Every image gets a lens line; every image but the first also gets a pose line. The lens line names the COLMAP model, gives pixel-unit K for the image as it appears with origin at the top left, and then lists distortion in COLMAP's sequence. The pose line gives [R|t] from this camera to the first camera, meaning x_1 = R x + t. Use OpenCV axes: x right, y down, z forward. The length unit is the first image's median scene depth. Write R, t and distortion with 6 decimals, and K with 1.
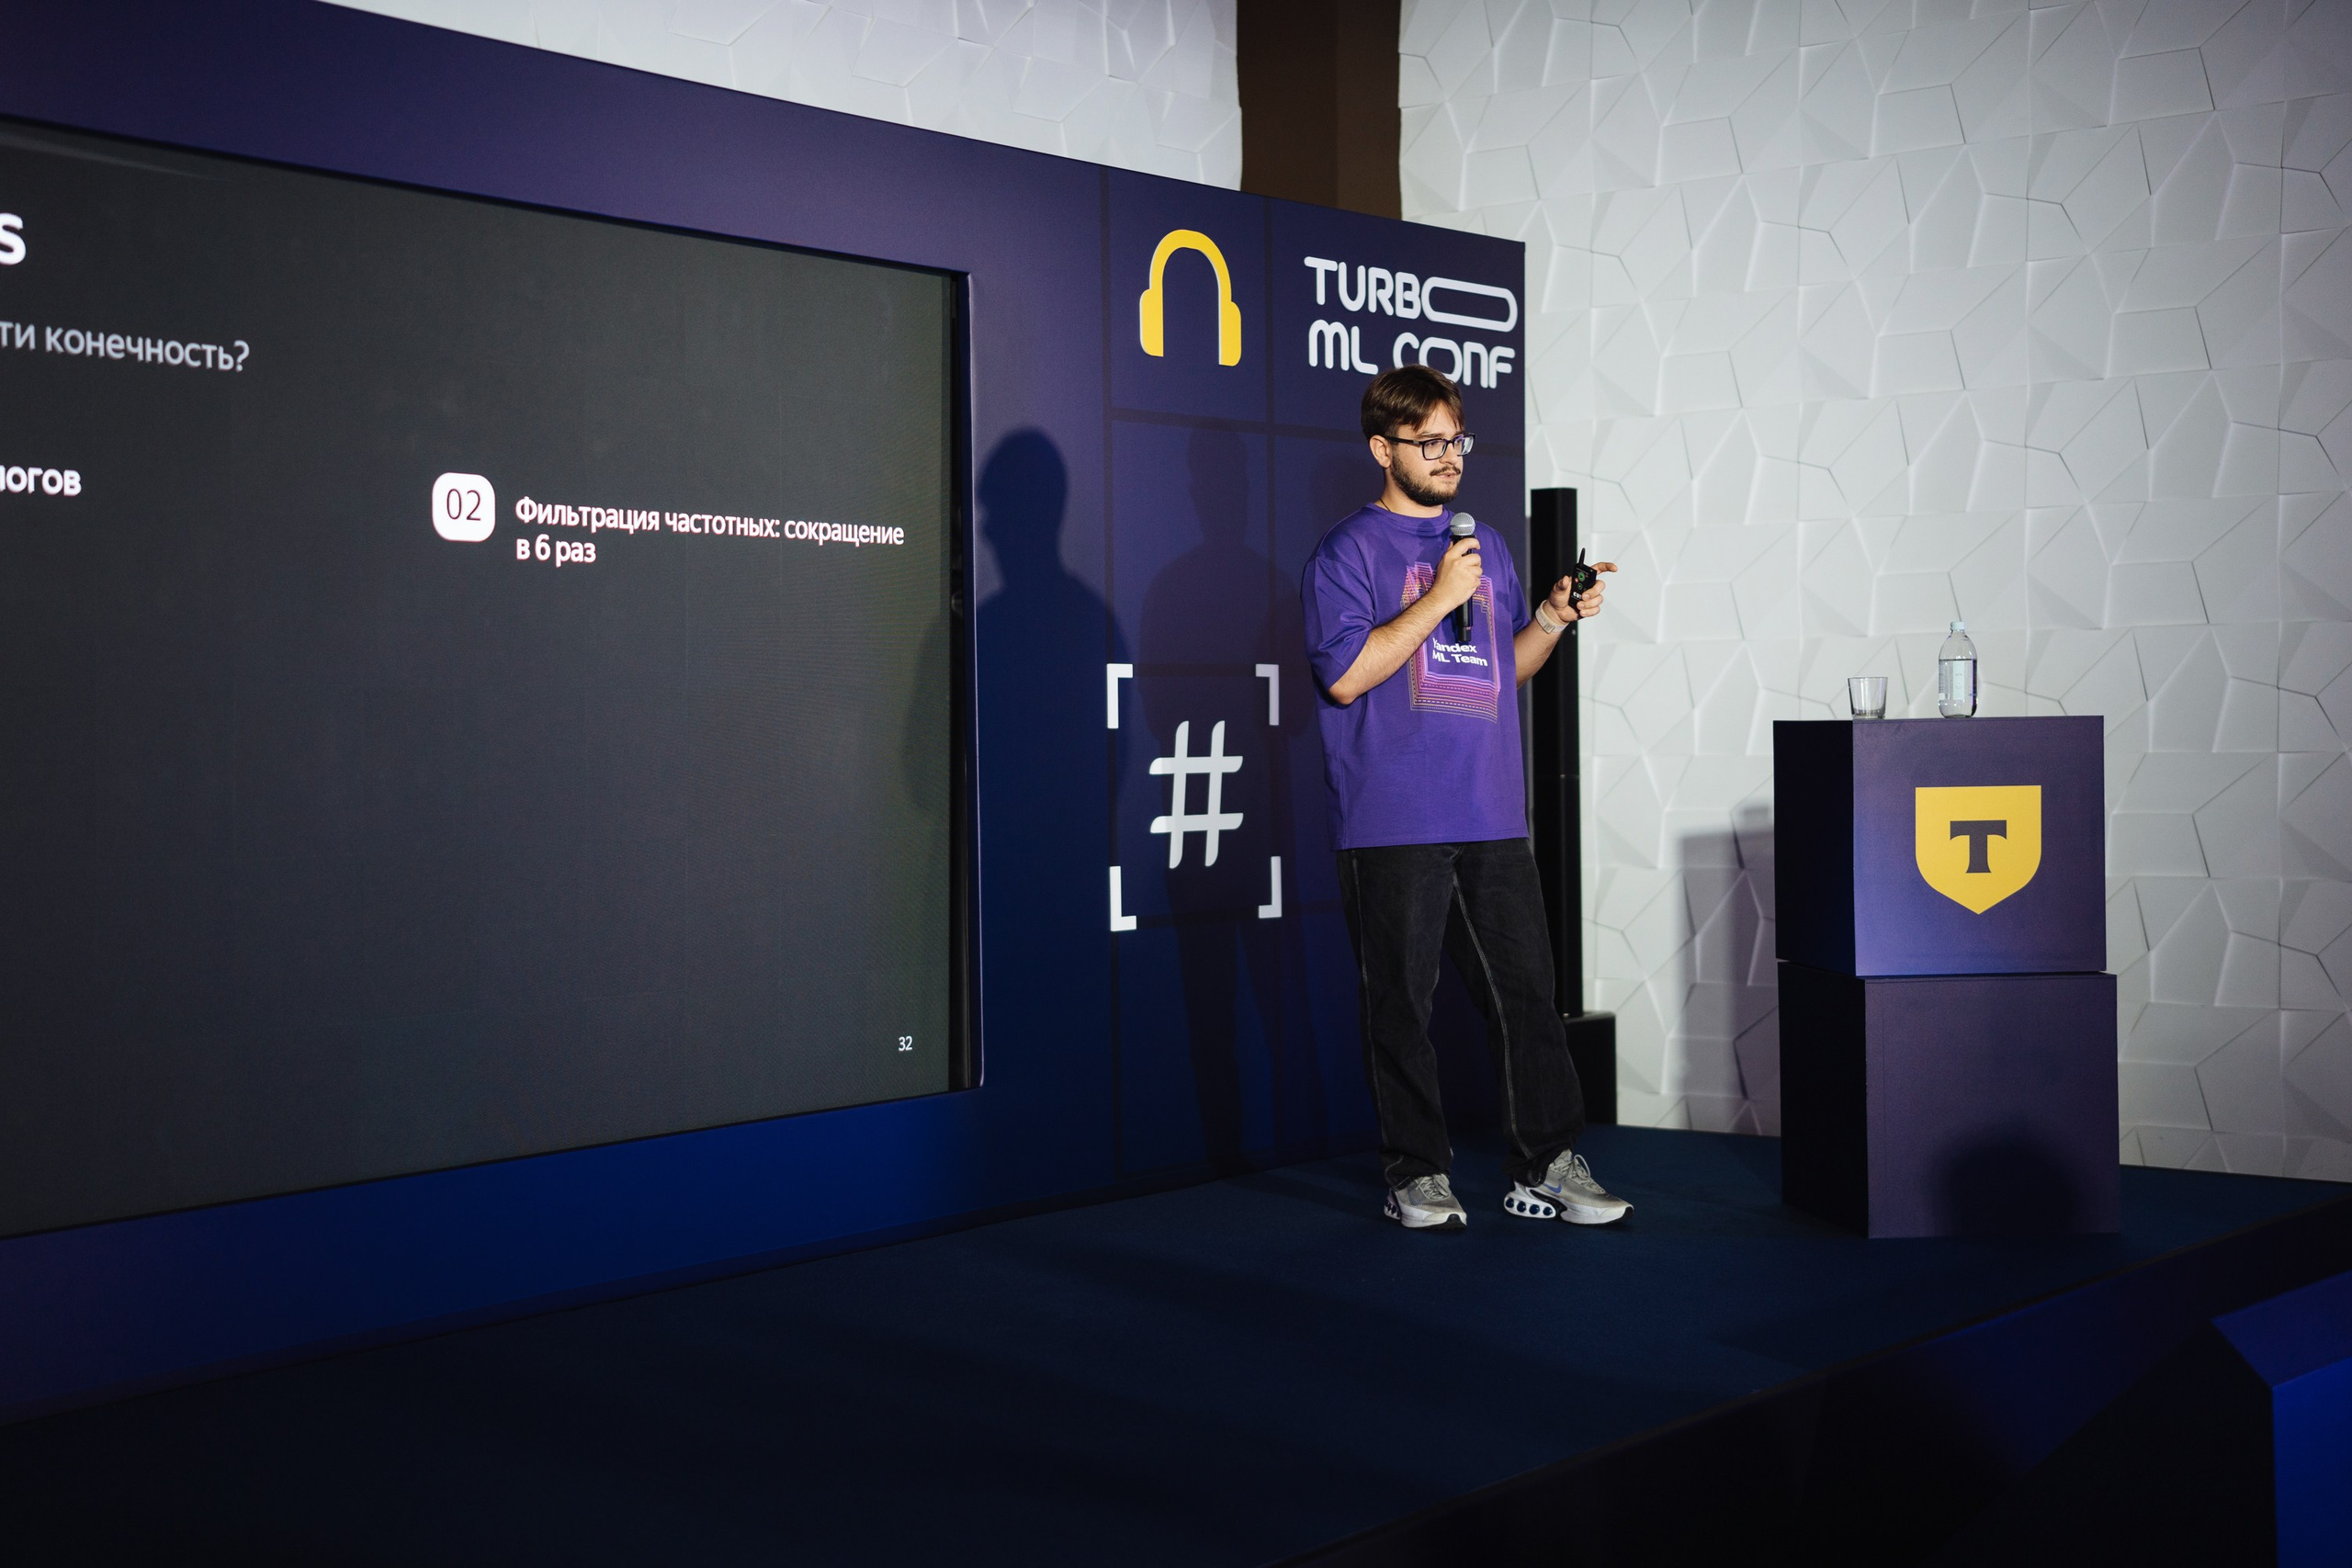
lens RADIAL K [[3451.4, 0, 1176.0], [0, 3451.4, 784.0], [0, 0, 1]] dist [0.189534, 0.049251]
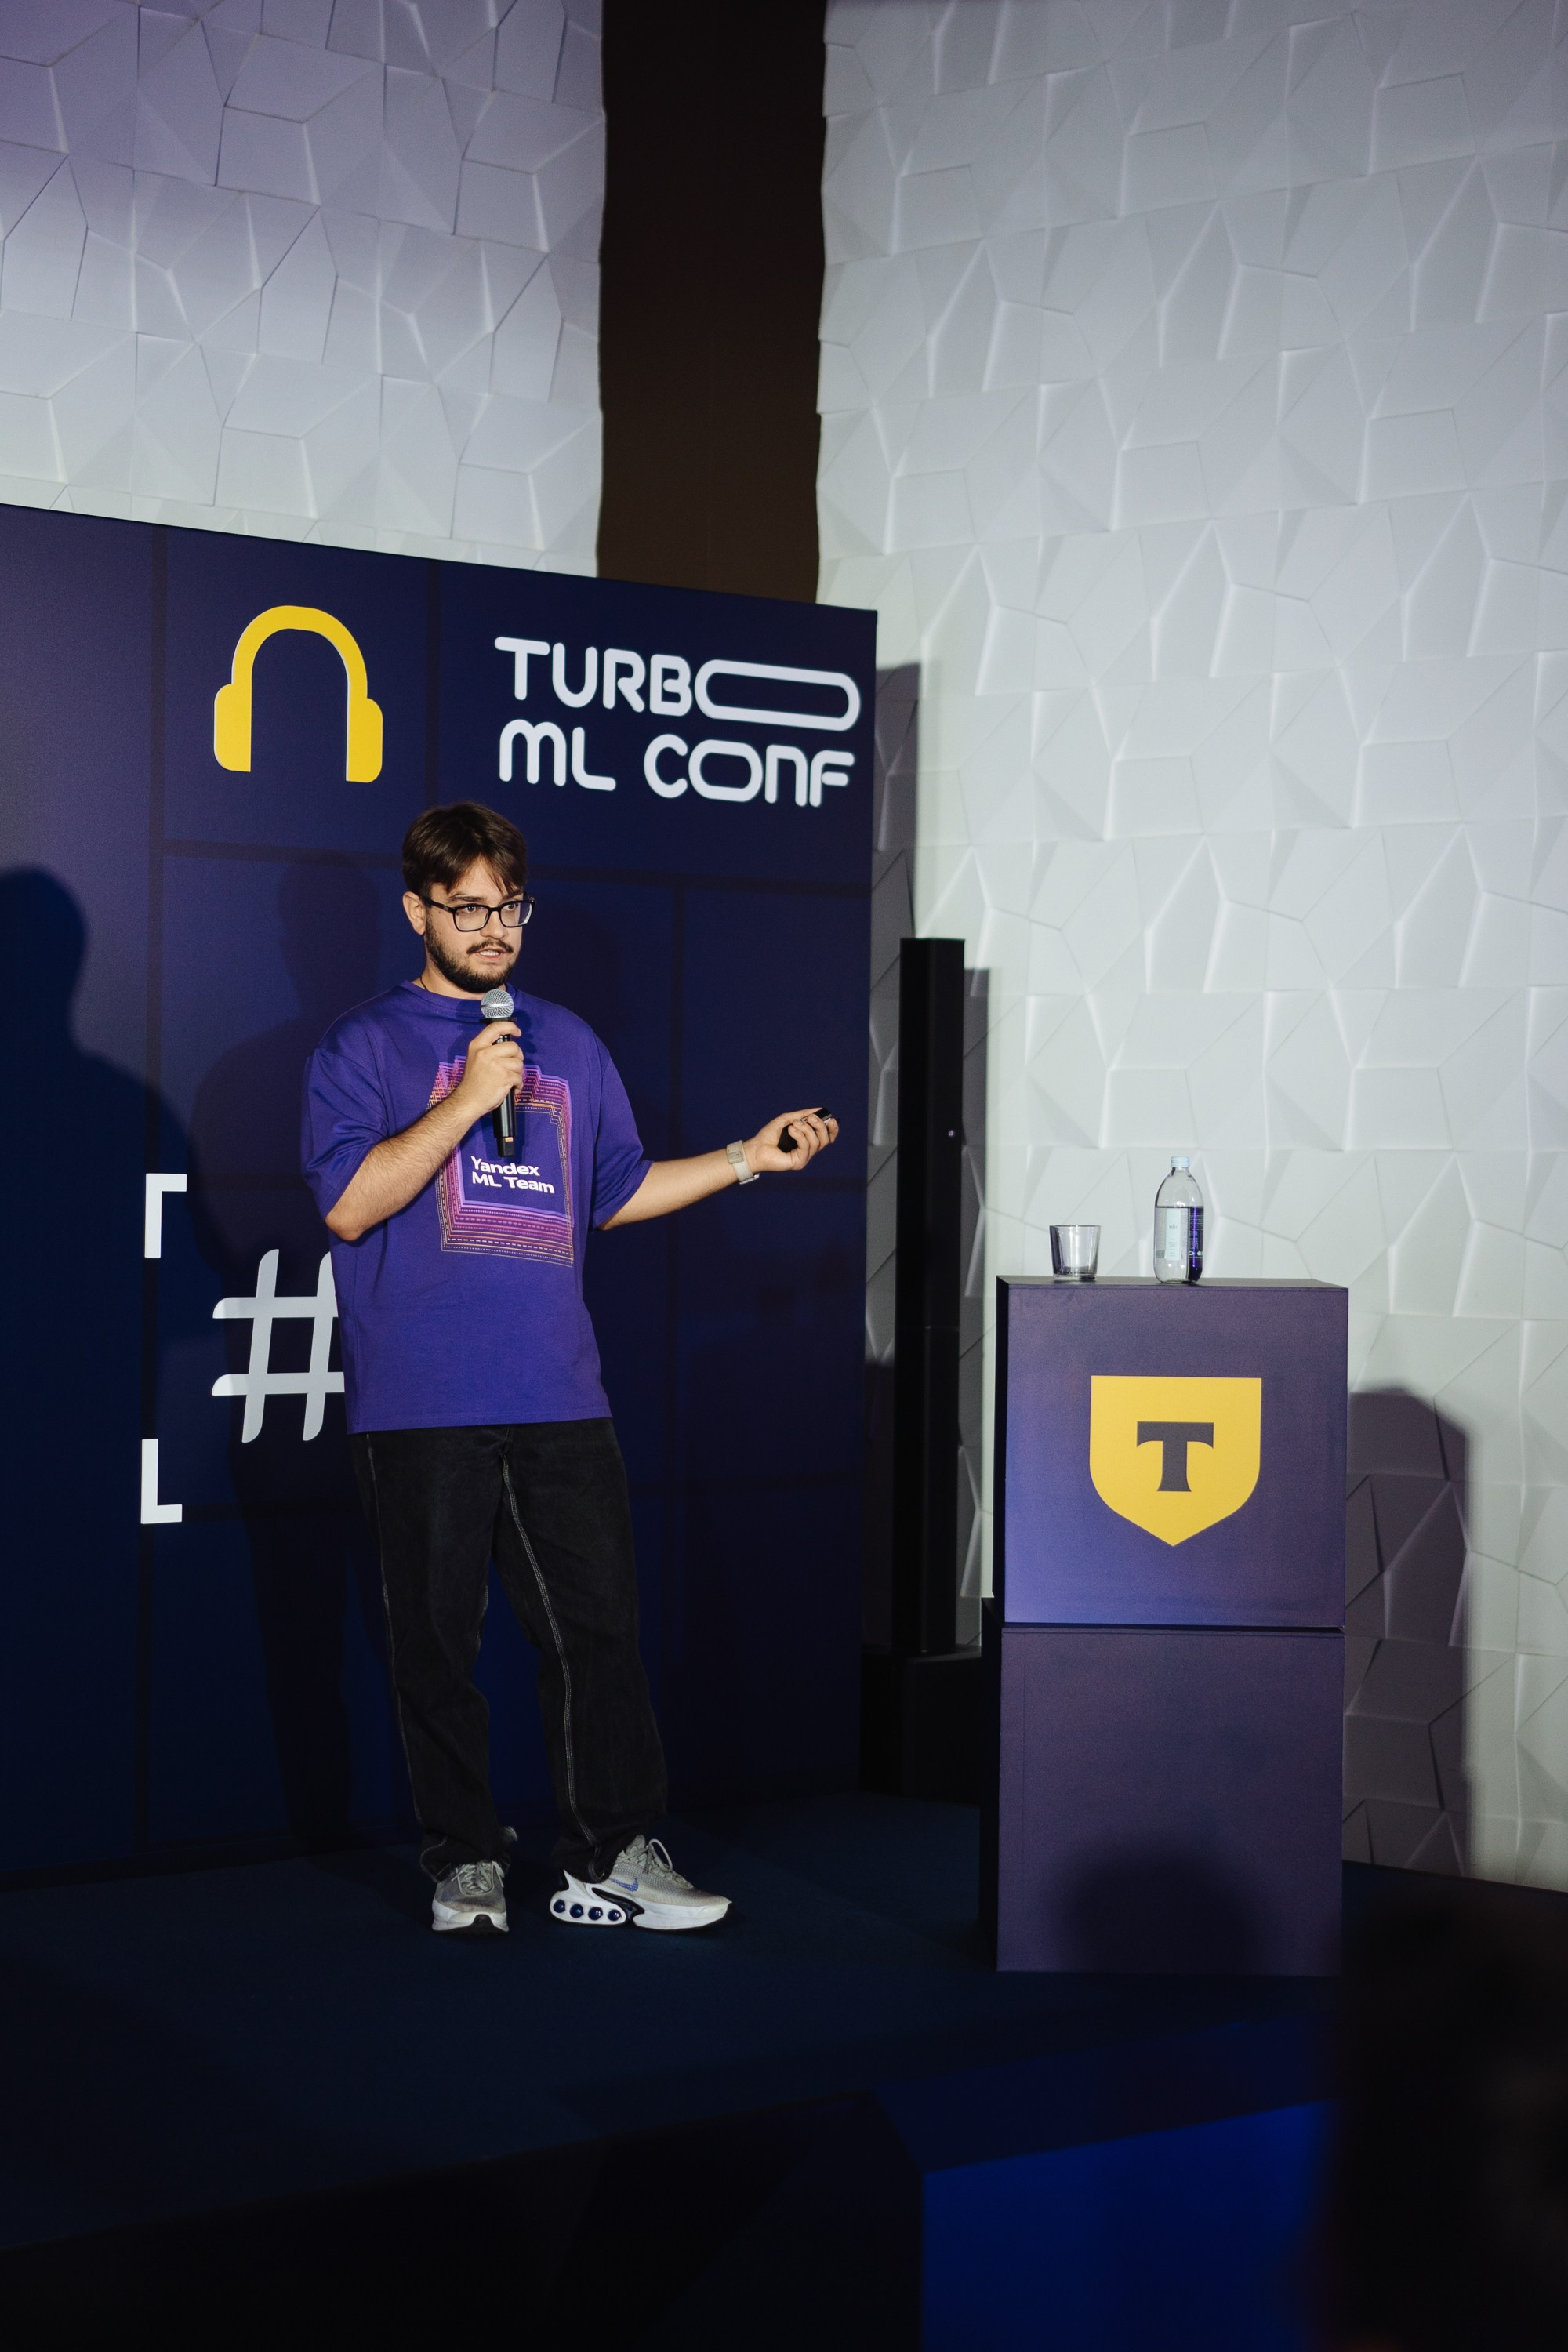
lens RADIAL K [[5046.3, 0, 698.1], [0, 5046.3, 1182.8], [0, 0, 1]] dist [0.191769, 0.099095]
pose [[0.990436, 0.028436, -0.135014, 0.240787], [-0.030174, 0.999486, -0.010848, -0.023127], [0.134636, 0.014818, 0.990784, -0.089025]]
